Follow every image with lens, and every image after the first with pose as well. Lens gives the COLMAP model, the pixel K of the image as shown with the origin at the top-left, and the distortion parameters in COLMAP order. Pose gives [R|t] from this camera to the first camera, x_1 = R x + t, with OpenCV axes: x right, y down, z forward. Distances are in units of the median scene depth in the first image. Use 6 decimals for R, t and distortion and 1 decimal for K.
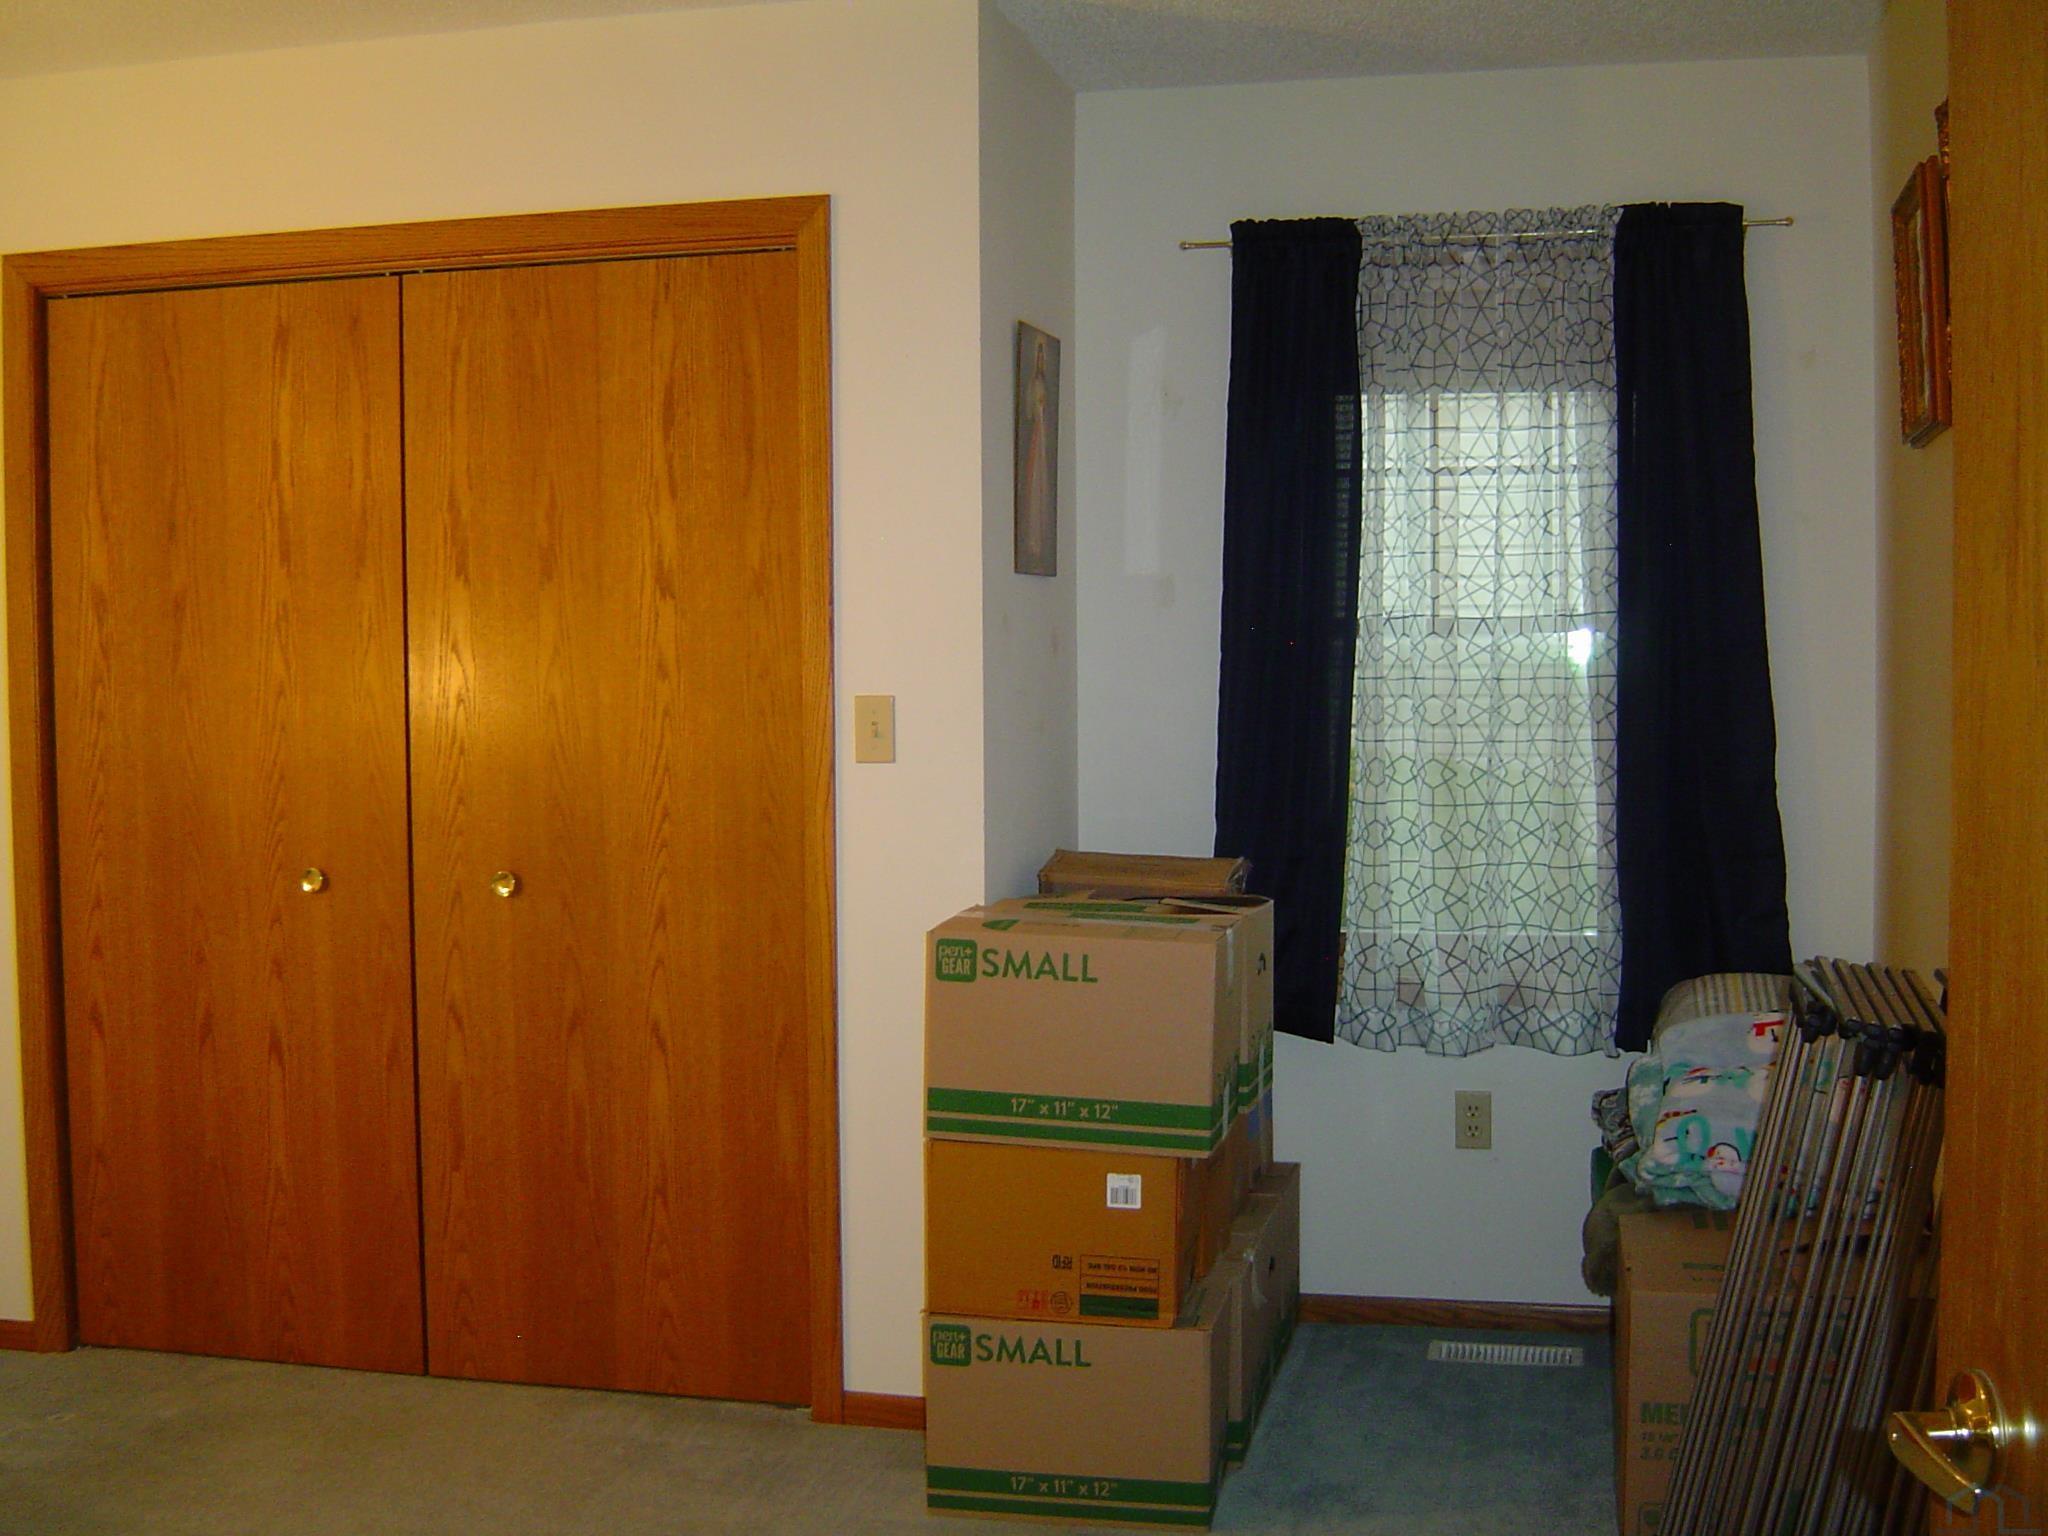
lens RADIAL K [[2387.4, 0, 1024.0], [0, 2387.4, 768.0], [0, 0, 1]] dist [-0.123887, -0.020709]
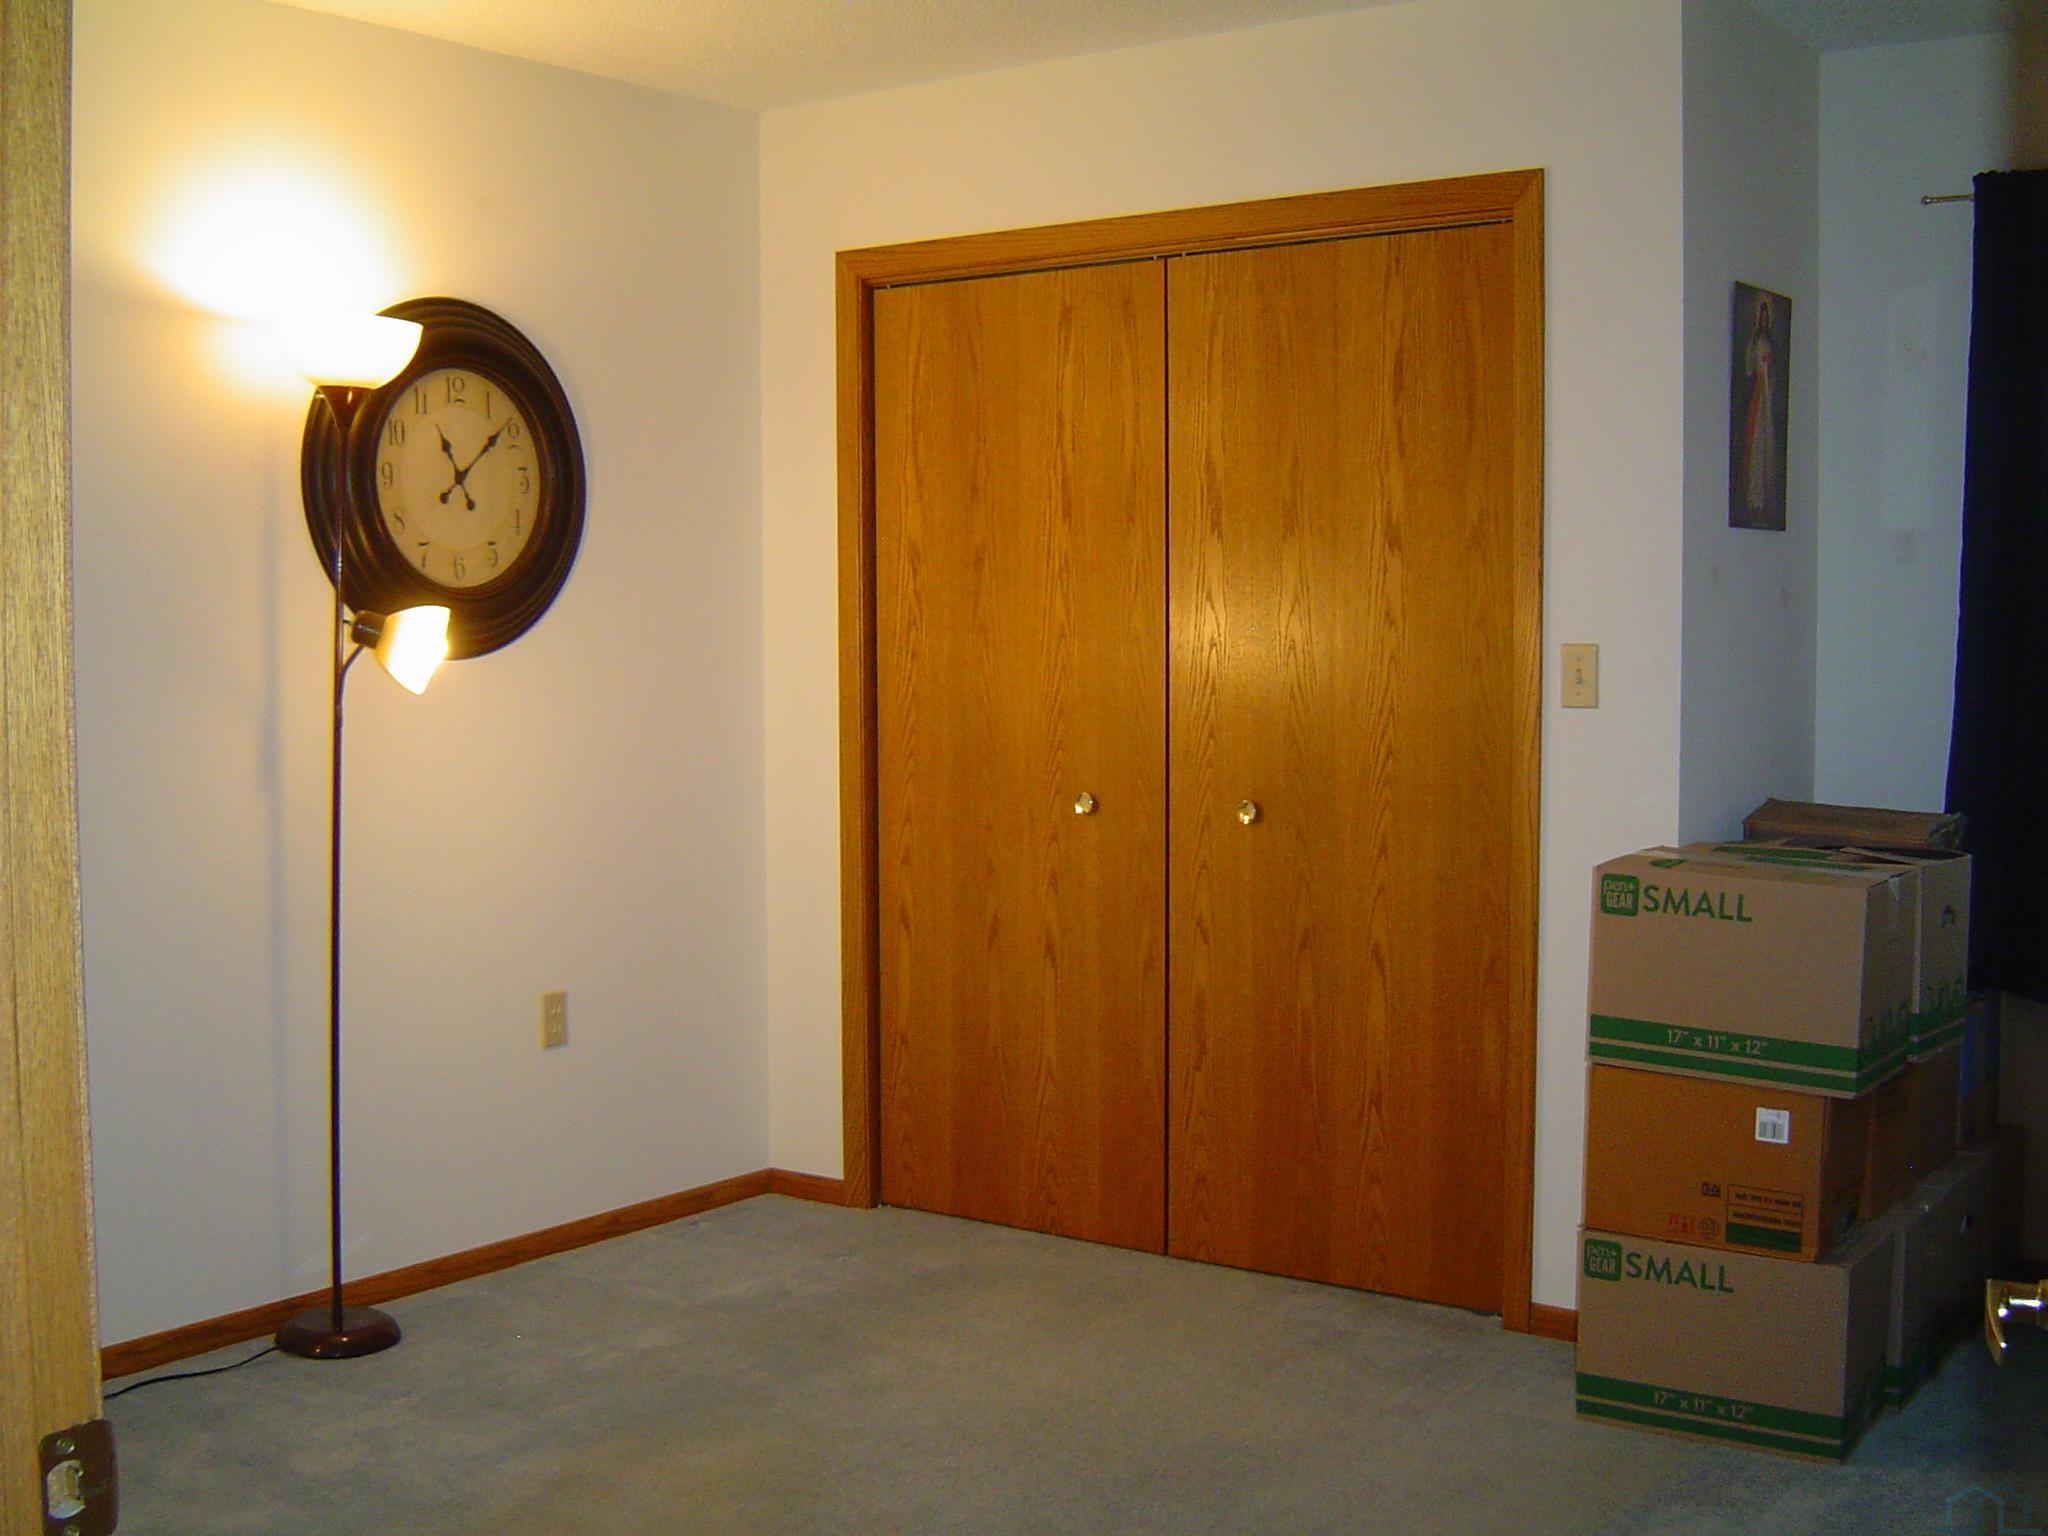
lens RADIAL K [[2387.4, 0, 1024.0], [0, 2387.4, 768.0], [0, 0, 1]] dist [-0.123887, -0.020709]
pose [[0.920979, 0.030301, -0.388433, 0.114565], [-0.023812, 0.999485, 0.021510, 0.007282], [0.388885, -0.010560, 0.921226, -0.054941]]
